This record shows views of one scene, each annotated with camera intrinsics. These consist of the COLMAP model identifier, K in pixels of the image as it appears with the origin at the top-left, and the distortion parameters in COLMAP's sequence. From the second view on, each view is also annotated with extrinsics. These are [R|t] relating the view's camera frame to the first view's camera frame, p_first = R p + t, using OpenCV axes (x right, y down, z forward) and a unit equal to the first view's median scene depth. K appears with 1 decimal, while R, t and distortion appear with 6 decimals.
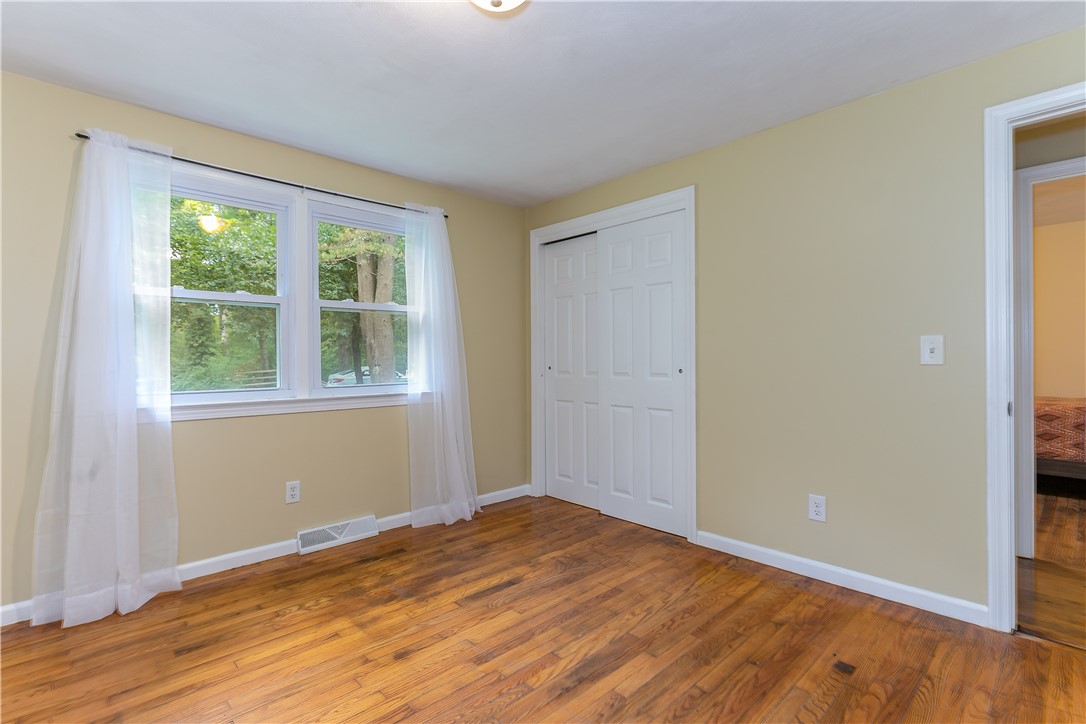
lens RADIAL K [[516.4, 0, 543.0], [0, 516.4, 362.0], [0, 0, 1]] dist [0.002087, 0.000102]
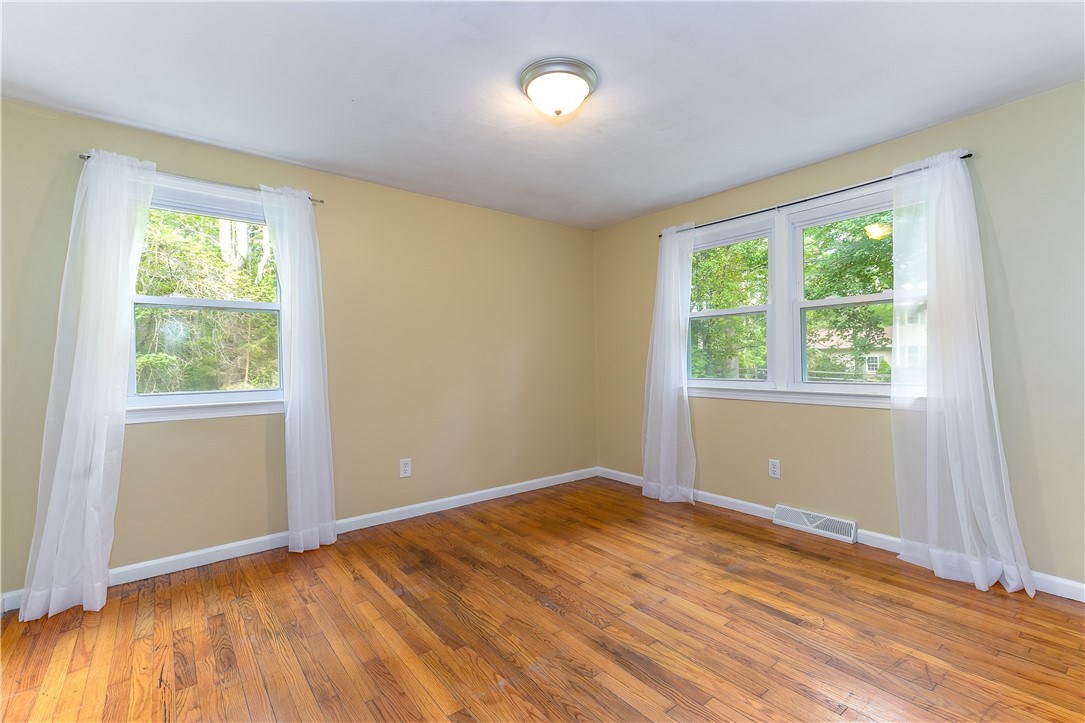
lens RADIAL K [[494.7, 0, 542.5], [0, 494.7, 361.5], [0, 0, 1]] dist [0.014299, 0.000301]
pose [[-0.108560, 0.009769, -0.994042, 0.768664], [0.005370, 0.999943, 0.009240, -0.007721], [0.994075, -0.004335, -0.108606, 0.656298]]
